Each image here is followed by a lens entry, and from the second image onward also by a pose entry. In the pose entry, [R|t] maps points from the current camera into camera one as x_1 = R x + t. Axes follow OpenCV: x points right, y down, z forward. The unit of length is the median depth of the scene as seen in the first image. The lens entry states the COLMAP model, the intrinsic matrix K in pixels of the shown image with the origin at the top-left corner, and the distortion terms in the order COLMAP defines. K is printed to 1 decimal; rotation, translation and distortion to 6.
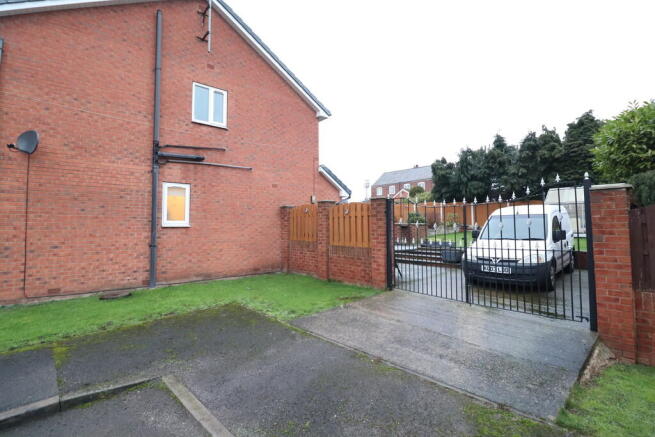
lens RADIAL K [[304.9, 0, 329.5], [0, 304.9, 214.5], [0, 0, 1]] dist [-0.002468, -0.009886]
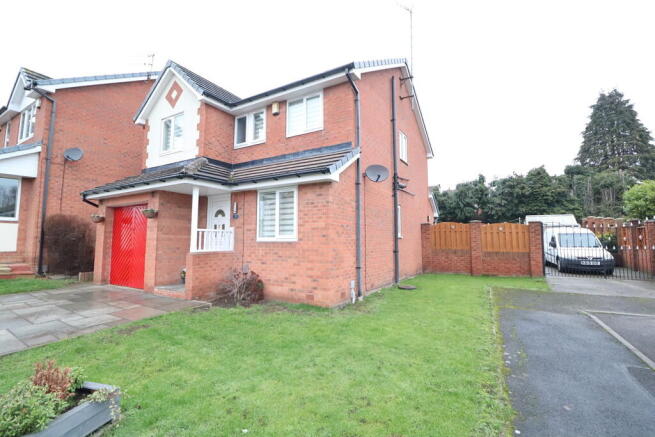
lens RADIAL K [[304.9, 0, 329.1], [0, 304.9, 219.5], [0, 0, 1]] dist [-0.002468, -0.009886]
pose [[0.942774, 0.032656, 0.331830, -0.575289], [-0.022454, 0.999151, -0.034532, 0.006290], [-0.332676, 0.025105, 0.942707, -0.071085]]
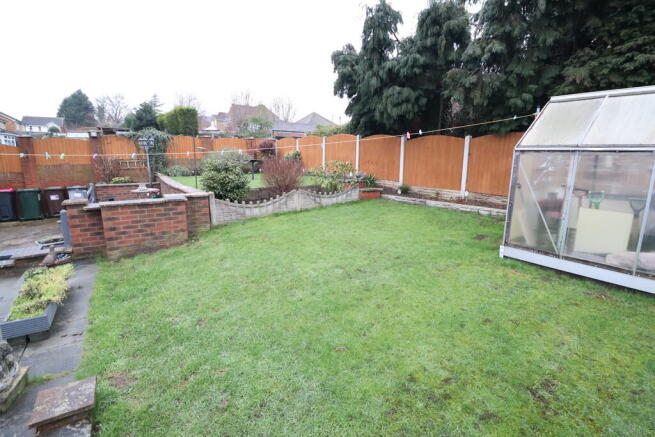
lens RADIAL K [[304.9, 0, 328.9], [0, 304.9, 215.3], [0, 0, 1]] dist [-0.002468, -0.009886]
pose [[0.993509, 0.031930, -0.109182, 0.452967], [-0.005647, 0.972459, 0.233004, -0.031777], [0.113615, -0.230875, 0.966327, 0.544985]]
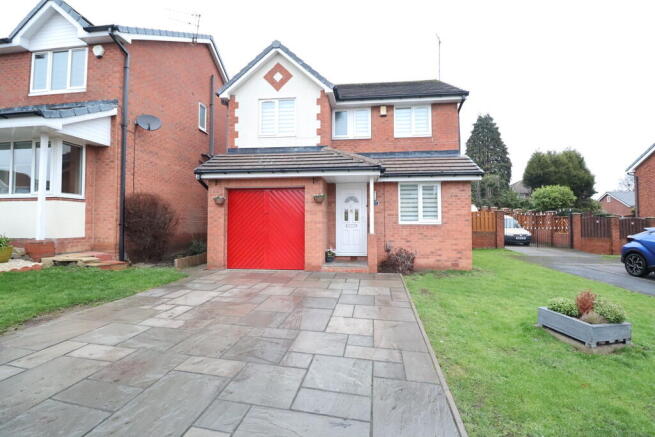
lens RADIAL K [[304.9, 0, 332.7], [0, 304.9, 219.1], [0, 0, 1]] dist [-0.002468, -0.009886]
pose [[0.720624, 0.019515, 0.693052, -0.990413], [-0.035869, 0.999315, 0.009157, 0.015107], [-0.692398, -0.031458, 0.720830, 0.071528]]
